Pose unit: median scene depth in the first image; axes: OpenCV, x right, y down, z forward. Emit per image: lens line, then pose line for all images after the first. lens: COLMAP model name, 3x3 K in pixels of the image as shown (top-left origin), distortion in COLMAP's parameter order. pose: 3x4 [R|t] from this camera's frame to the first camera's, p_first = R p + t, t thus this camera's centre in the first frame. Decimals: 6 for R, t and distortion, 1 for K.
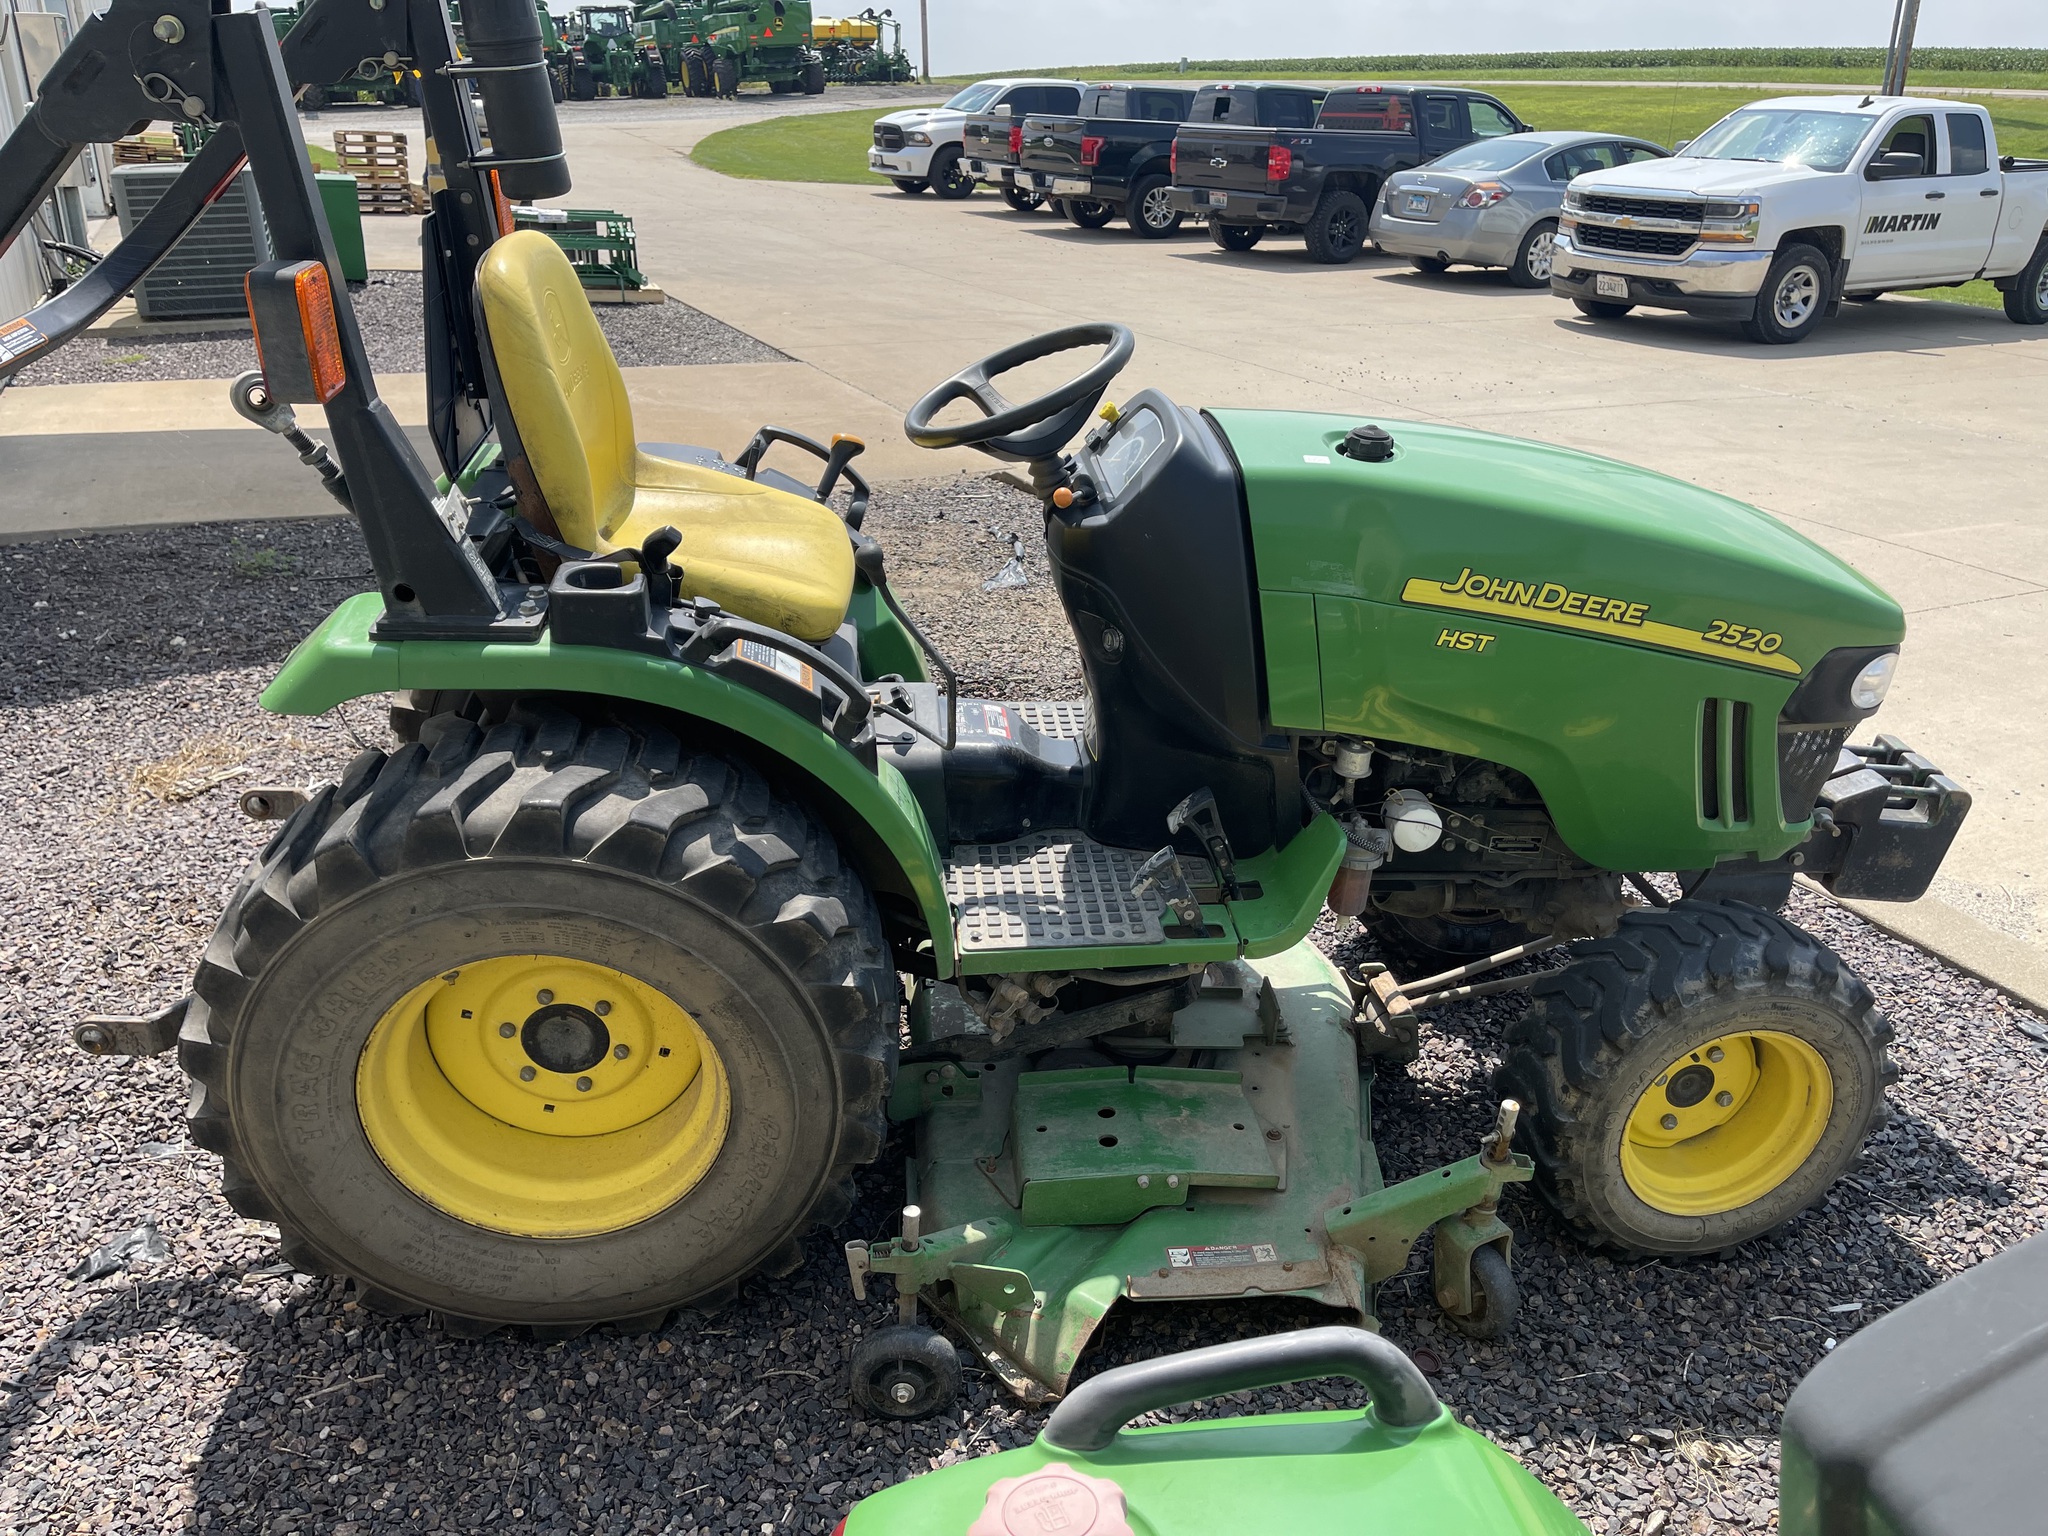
lens RADIAL K [[1588.8, 0, 1032.8], [0, 1588.8, 747.4], [0, 0, 1]] dist [0.009299, 0.007600]
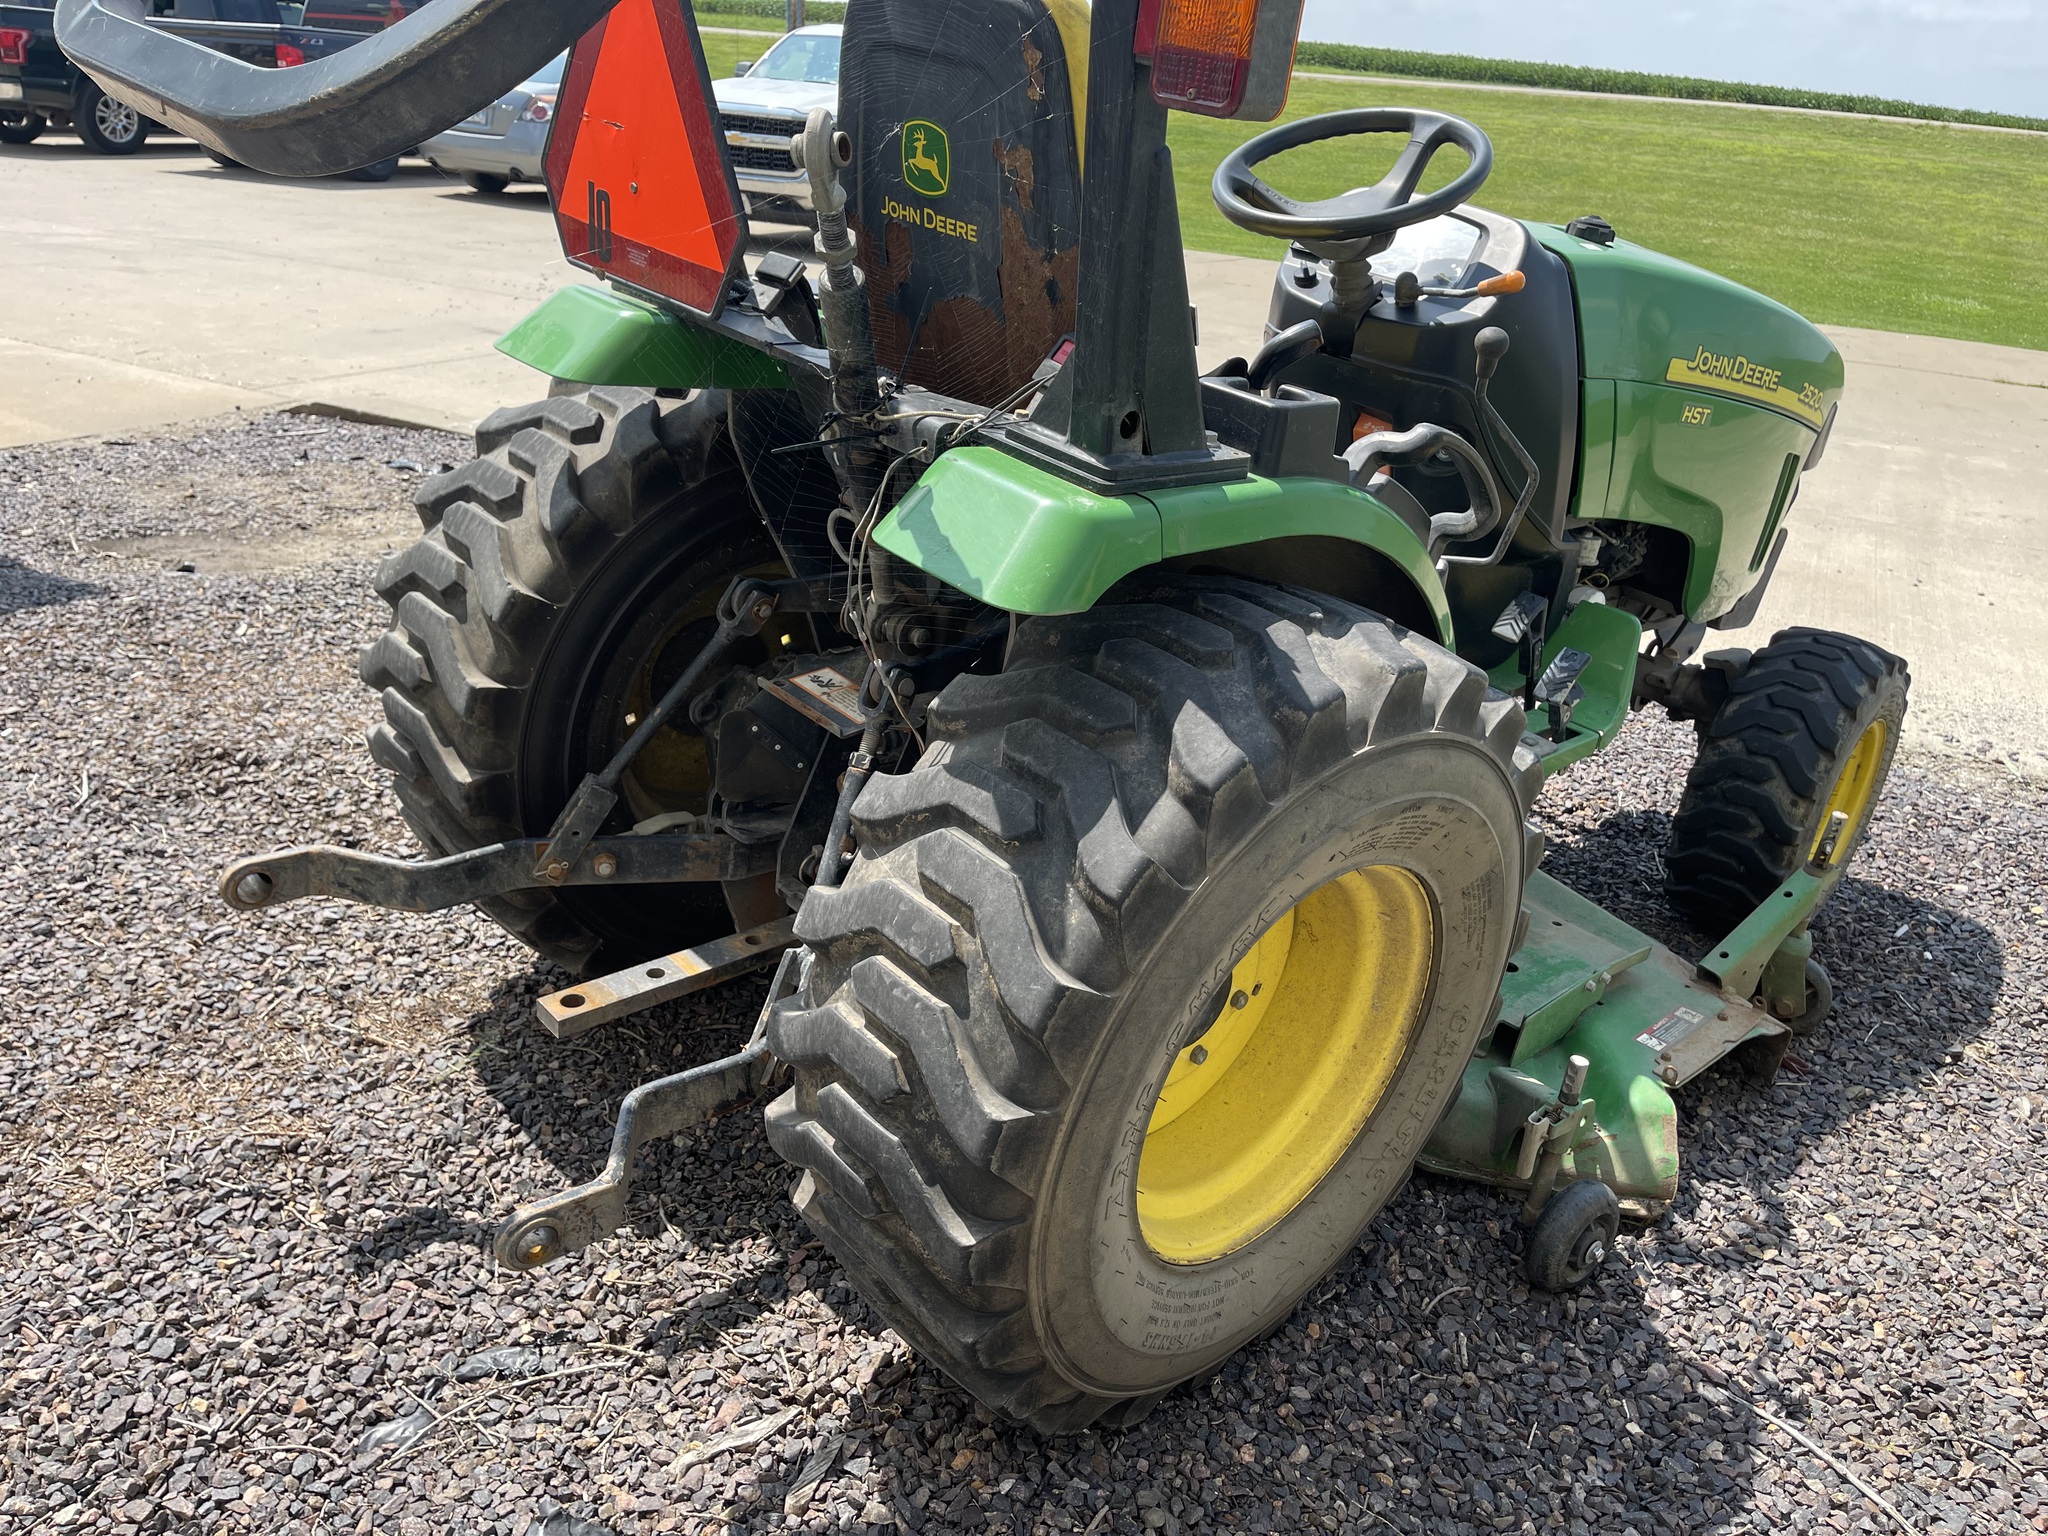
lens RADIAL K [[1566.0, 0, 1023.8], [0, 1566.0, 774.6], [0, 0, 1]] dist [0.073115, -0.105304]
pose [[0.792523, -0.206217, 0.573917, -0.238038], [0.178179, 0.978328, 0.105480, -0.007411], [-0.583231, 0.018665, 0.812092, 0.127092]]
